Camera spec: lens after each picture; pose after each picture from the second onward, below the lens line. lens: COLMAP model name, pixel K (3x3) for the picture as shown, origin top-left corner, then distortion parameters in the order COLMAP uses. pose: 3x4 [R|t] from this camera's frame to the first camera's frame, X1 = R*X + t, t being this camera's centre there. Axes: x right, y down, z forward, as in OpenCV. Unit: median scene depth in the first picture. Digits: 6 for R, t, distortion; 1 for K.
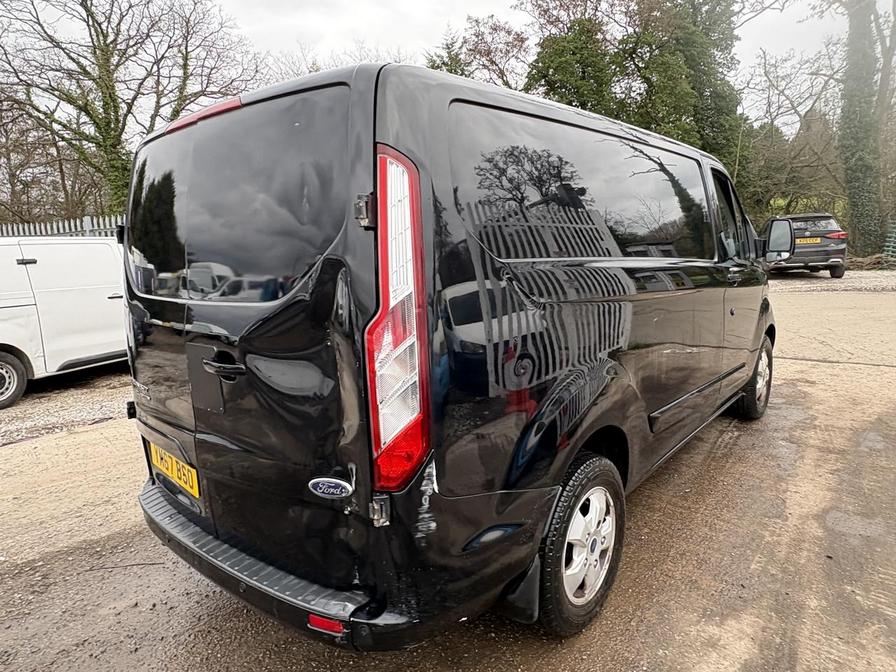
lens RADIAL K [[562.3, 0, 444.7], [0, 562.3, 332.3], [0, 0, 1]] dist [-0.001016, 0.006802]
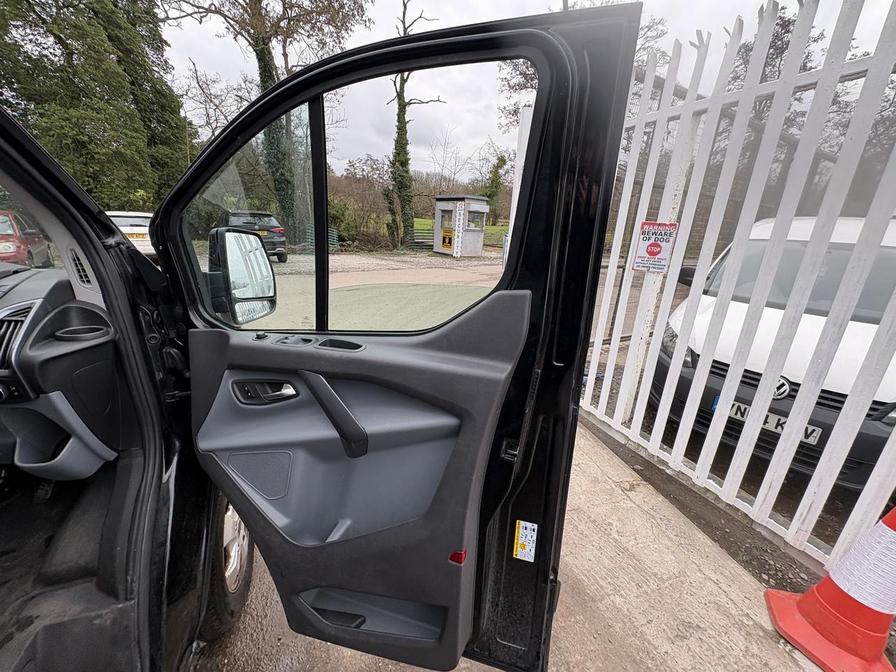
lens RADIAL K [[357.8, 0, 449.7], [0, 357.8, 337.2], [0, 0, 1]] dist [0.001725, 0.000503]
pose [[0.499299, -0.194930, 0.844217, 0.075073], [0.075802, 0.980455, 0.181556, -0.026099], [-0.863107, -0.026658, 0.504317, 0.120223]]
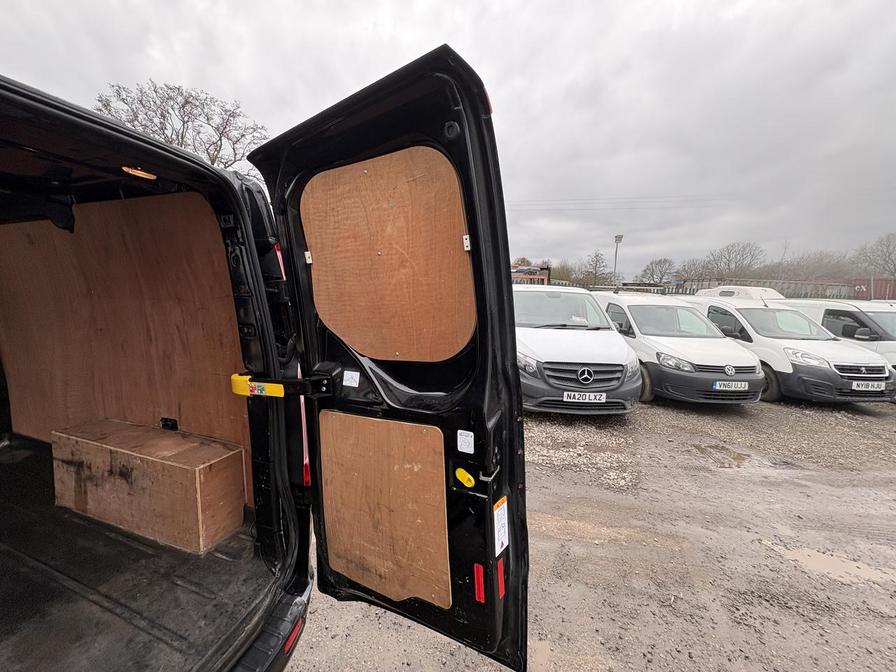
lens RADIAL K [[357.8, 0, 447.4], [0, 357.8, 336.1], [0, 0, 1]] dist [0.001725, 0.000503]
pose [[-0.324074, -0.077859, 0.942823, -0.065899], [0.136120, 0.982400, 0.127915, -0.009905], [-0.936188, 0.169791, -0.307772, 0.055855]]
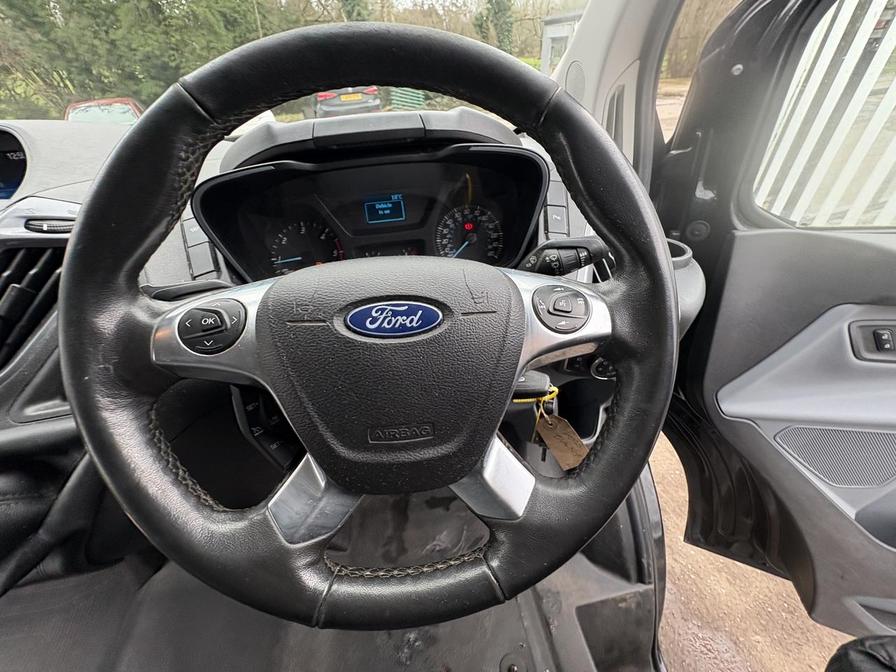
lens RADIAL K [[357.8, 0, 452.0], [0, 357.8, 338.8], [0, 0, 1]] dist [0.001725, 0.000503]
pose [[0.650303, -0.450667, 0.611560, 0.064951], [0.154207, 0.866579, 0.474618, -0.029854], [-0.743859, -0.214339, 0.633034, 0.163328]]
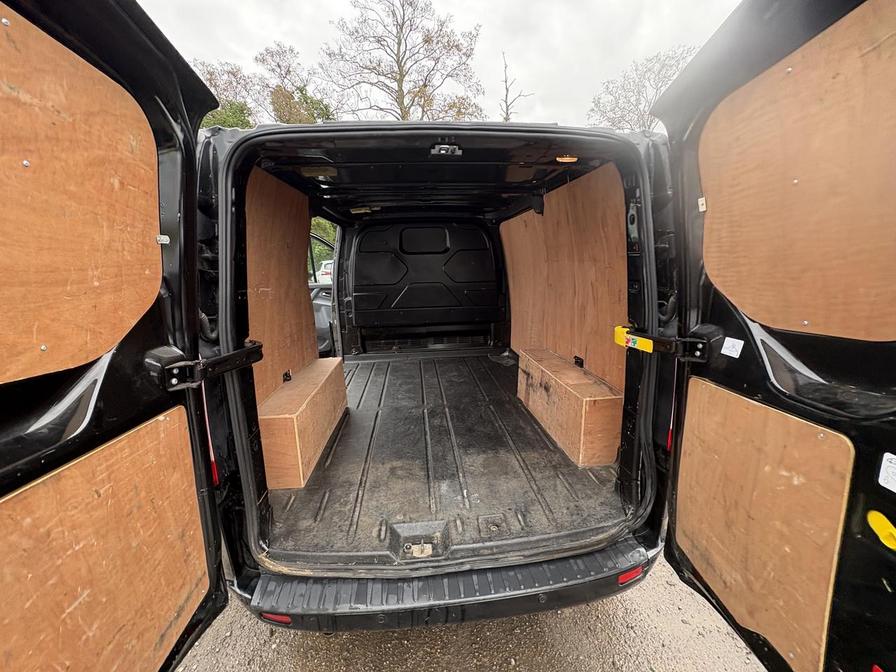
lens RADIAL K [[357.8, 0, 447.6], [0, 357.8, 334.5], [0, 0, 1]] dist [0.001725, 0.000503]
pose [[0.702529, -0.125571, 0.700489, -0.066929], [0.108866, 0.991687, 0.068589, -0.007461], [-0.703279, 0.028073, 0.710359, 0.047900]]
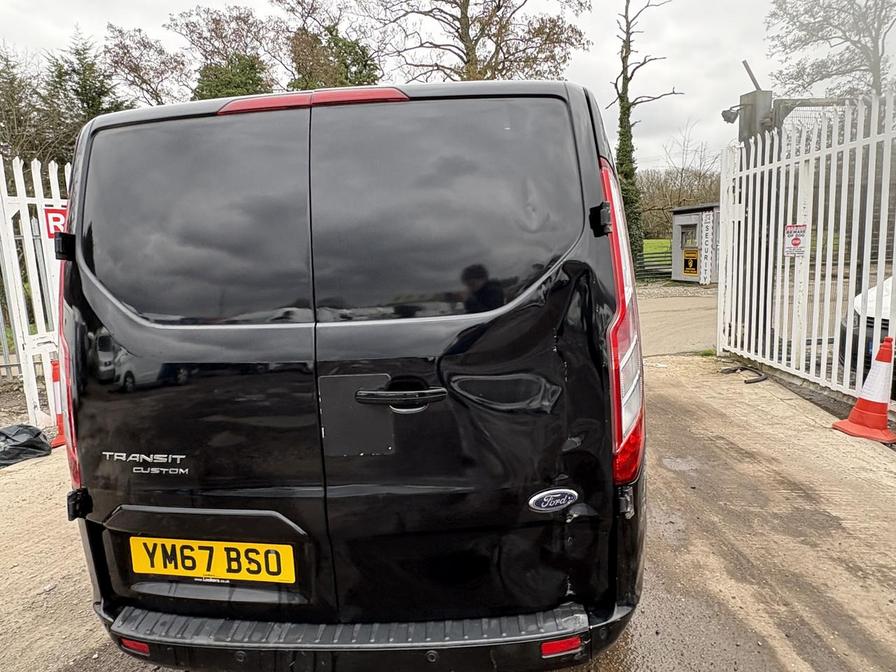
lens RADIAL K [[562.3, 0, 448.1], [0, 562.3, 328.5], [0, 0, 1]] dist [-0.001016, 0.006802]
pose [[0.819203, -0.067356, 0.569534, -0.059149], [0.106372, 0.993693, -0.035484, -0.000082], [-0.563552, 0.089651, 0.821201, 0.018884]]
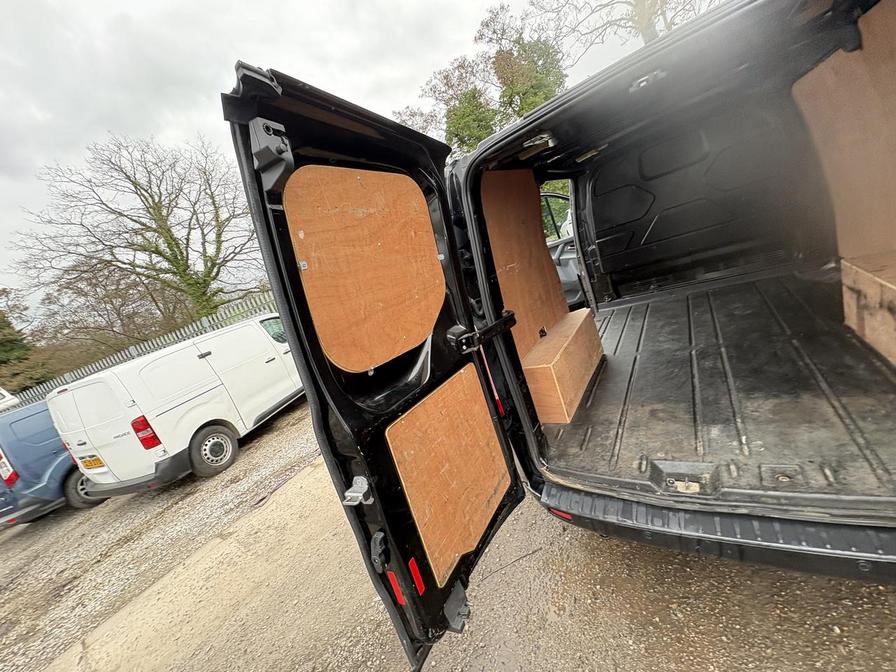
lens RADIAL K [[357.8, 0, 448.6], [0, 357.8, 334.0], [0, 0, 1]] dist [0.001725, 0.000503]
pose [[0.945018, -0.321288, 0.060953, -0.066570], [0.318664, 0.946599, 0.049018, -0.008813], [-0.073447, -0.026900, 0.996936, 0.037894]]
